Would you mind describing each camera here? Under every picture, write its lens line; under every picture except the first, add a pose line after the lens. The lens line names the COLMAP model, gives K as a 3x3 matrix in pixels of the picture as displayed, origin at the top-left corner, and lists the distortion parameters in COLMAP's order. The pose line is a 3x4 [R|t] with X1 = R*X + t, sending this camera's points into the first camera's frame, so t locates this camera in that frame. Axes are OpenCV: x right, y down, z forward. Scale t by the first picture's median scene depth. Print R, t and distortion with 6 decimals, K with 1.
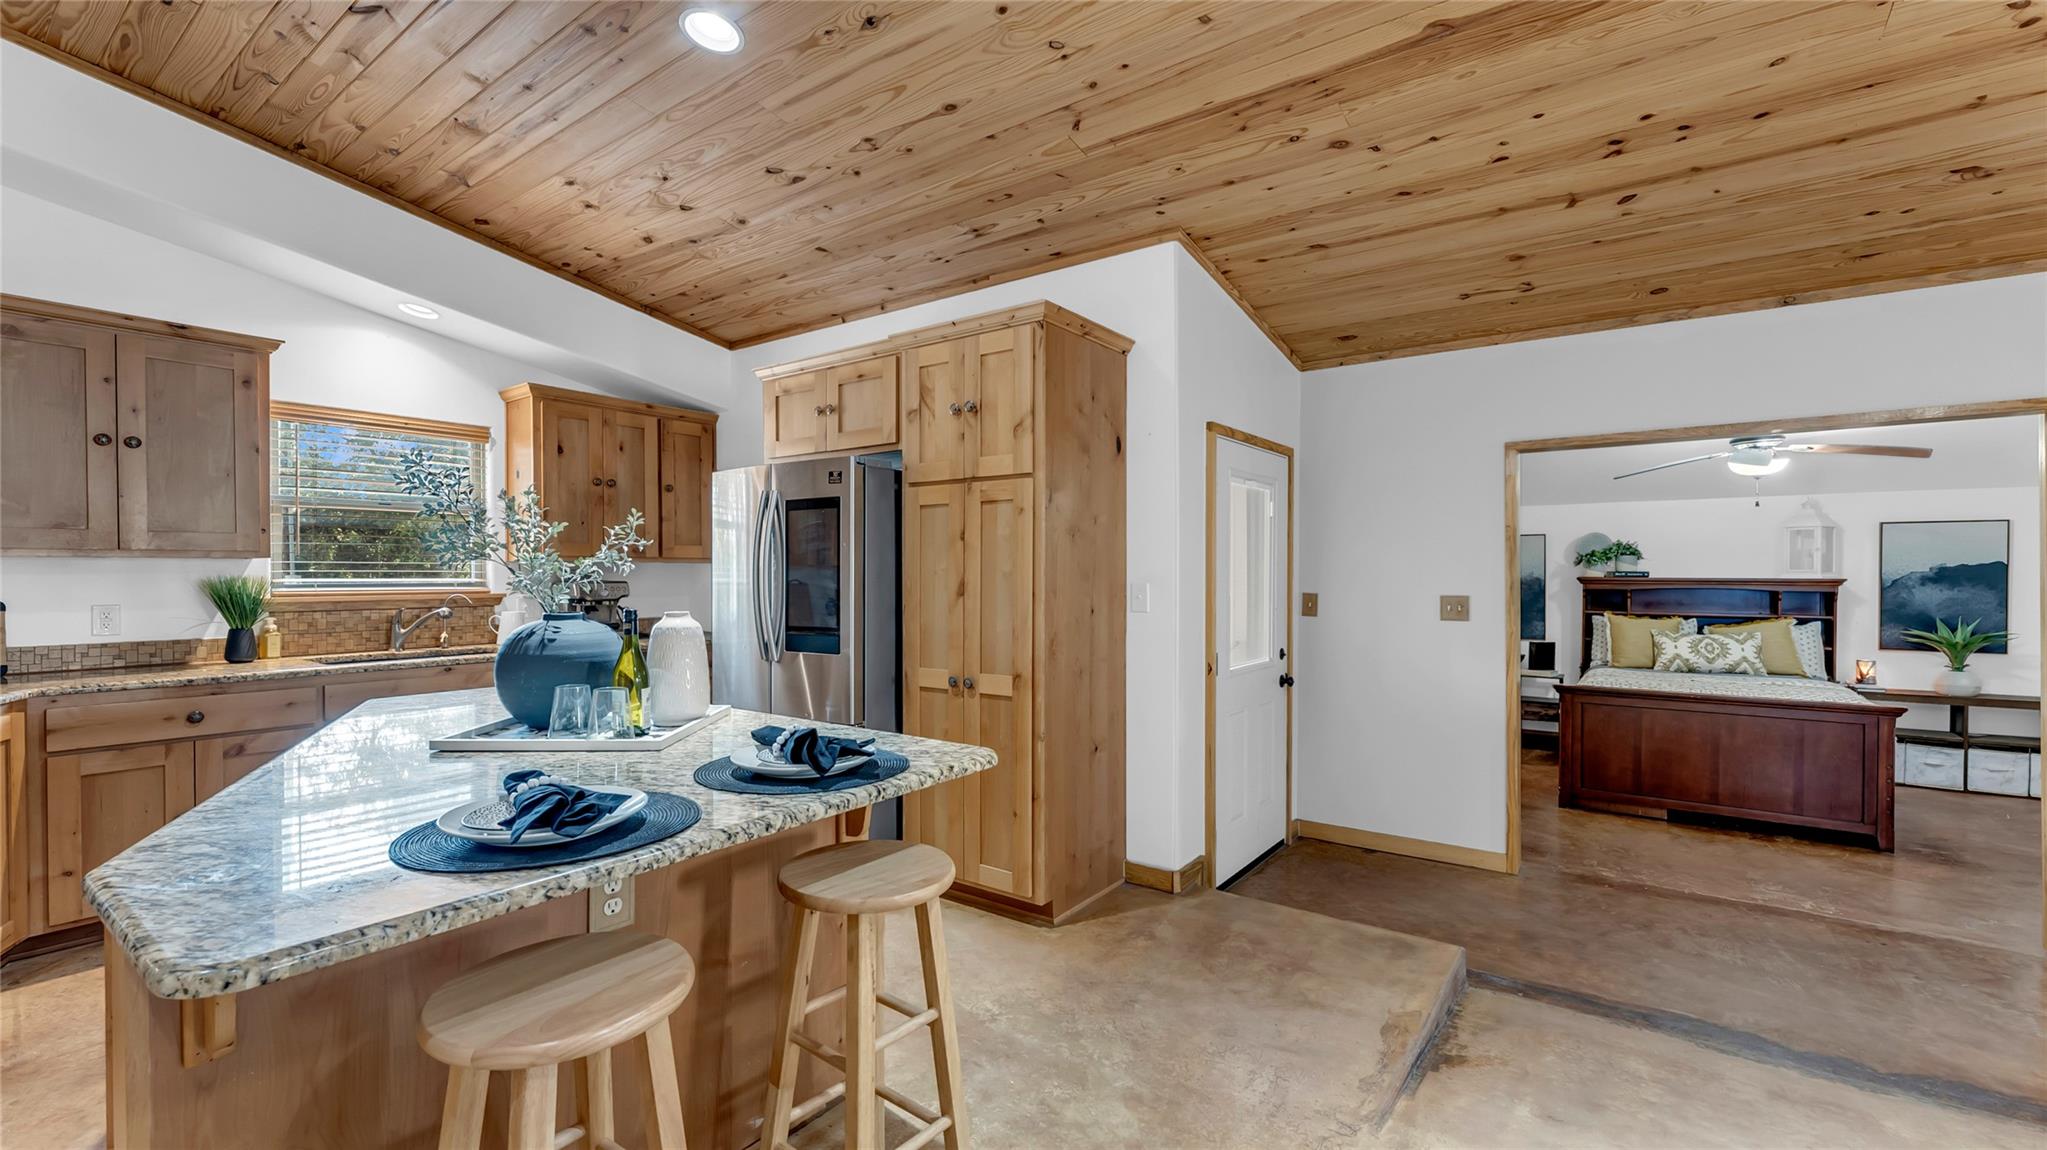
lens RADIAL K [[838.8, 0, 986.3], [0, 838.8, 580.9], [0, 0, 1]] dist [-0.004742, 0.000385]
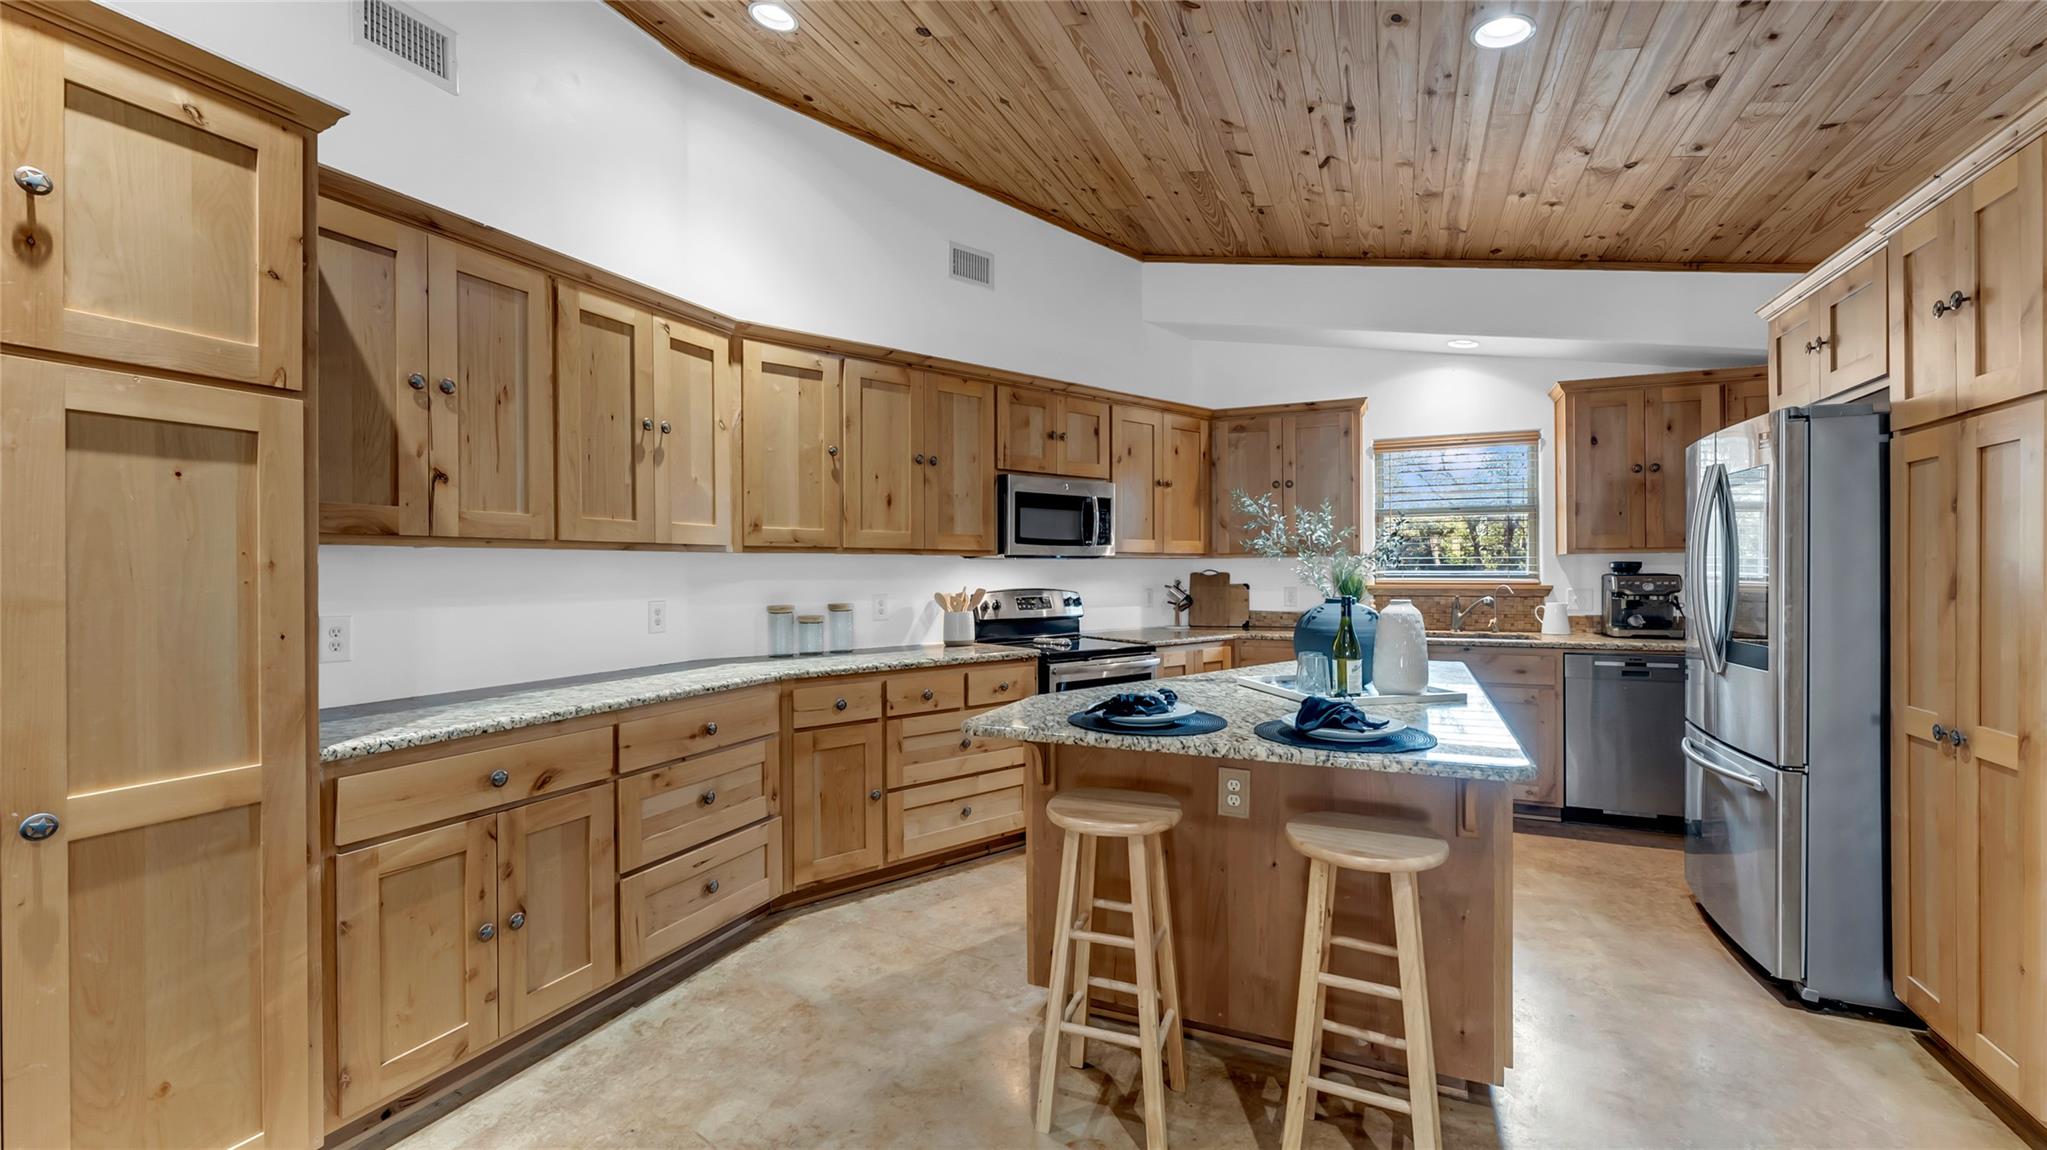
lens RADIAL K [[838.8, 0, 1004.5], [0, 838.8, 573.5], [0, 0, 1]] dist [-0.004742, 0.000385]
pose [[0.197930, 0.005020, -0.980203, 0.387116], [-0.005455, 0.999977, 0.004019, -0.000378], [0.980201, 0.004552, 0.197952, 0.147520]]
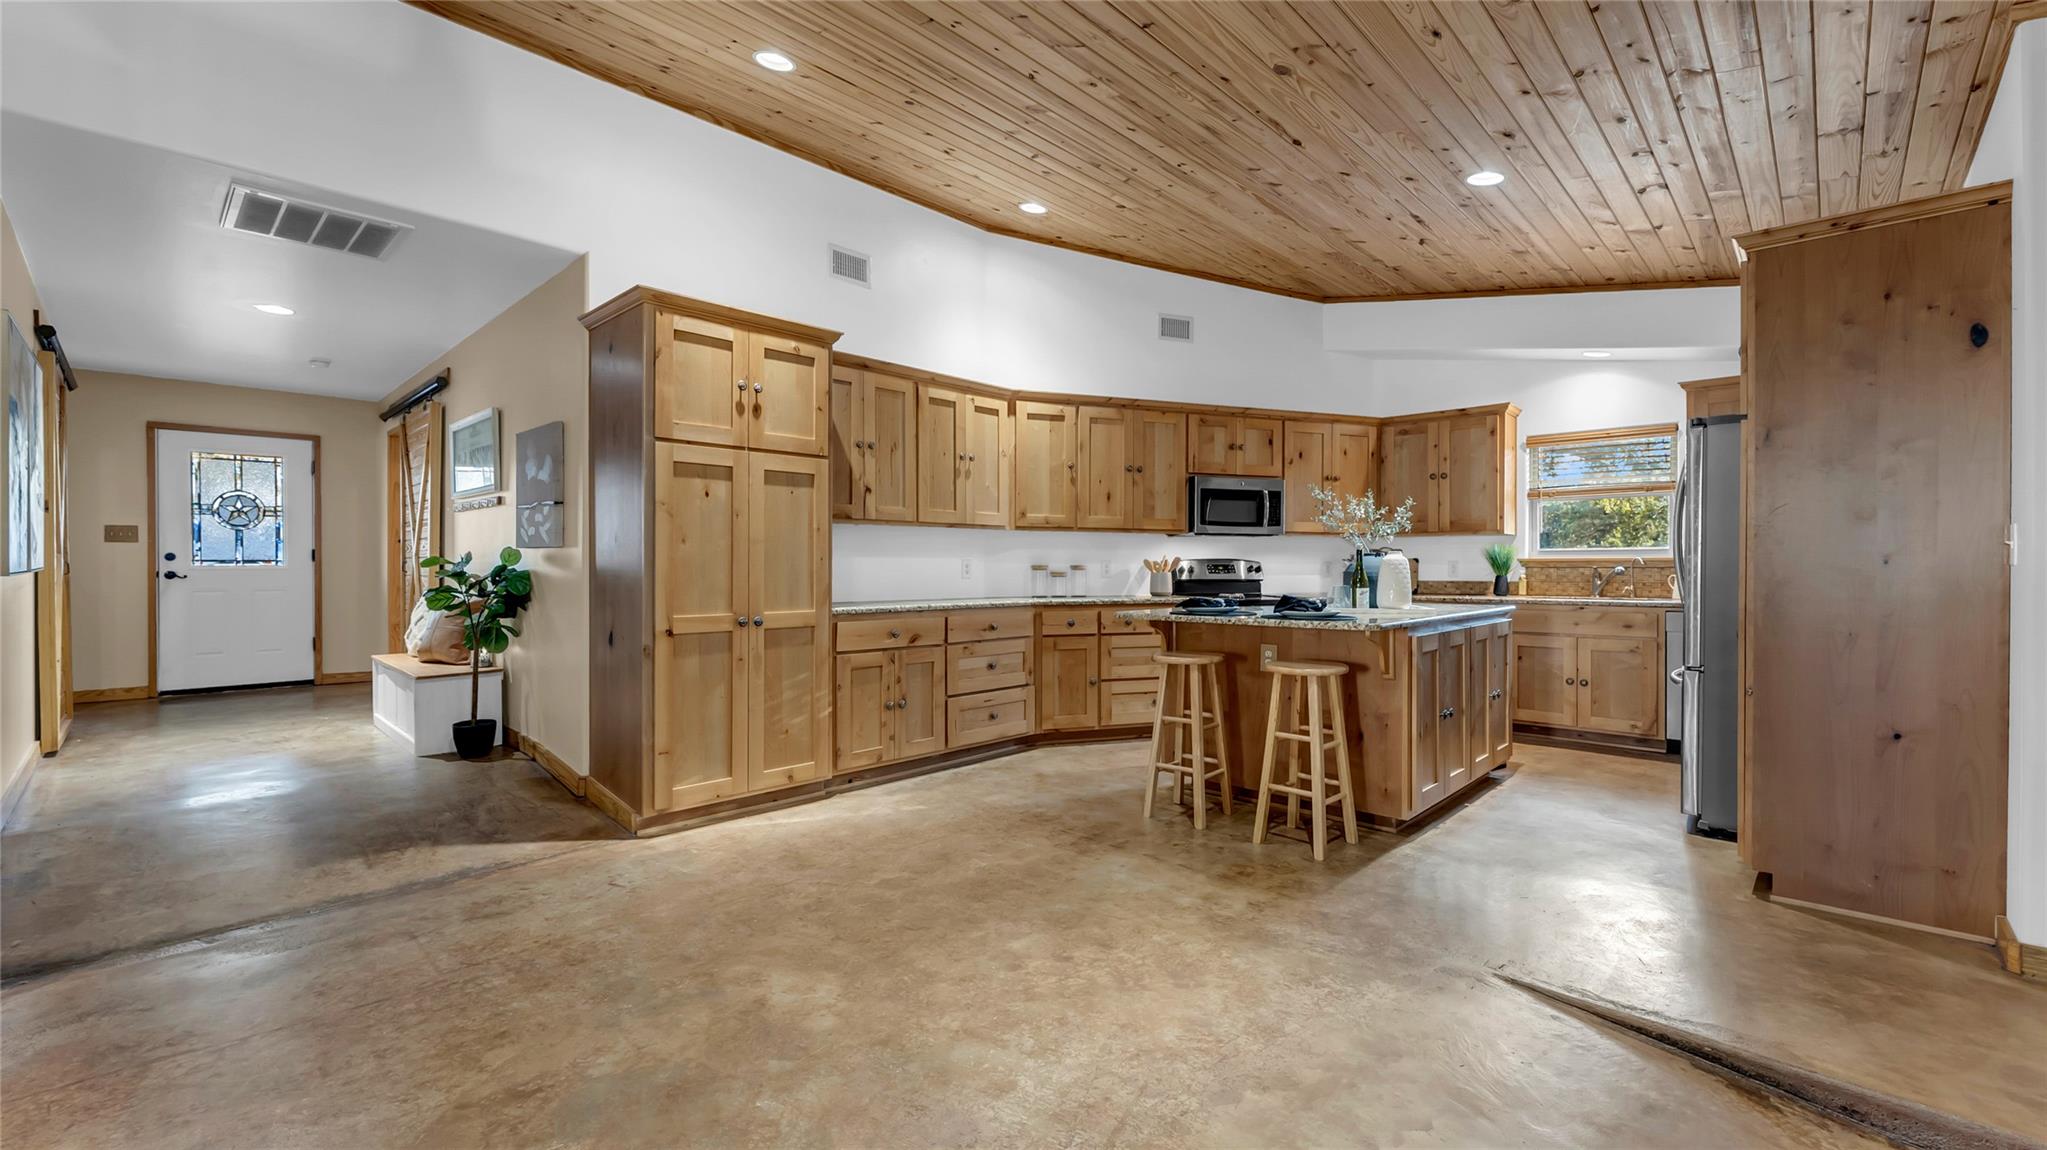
lens RADIAL K [[838.8, 0, 1020.5], [0, 838.8, 568.8], [0, 0, 1]] dist [-0.004742, 0.000385]
pose [[-0.132047, 0.004642, -0.991233, 0.931830], [-0.010352, 0.999928, 0.006062, 0.042720], [0.991189, 0.011062, -0.131989, 0.258536]]
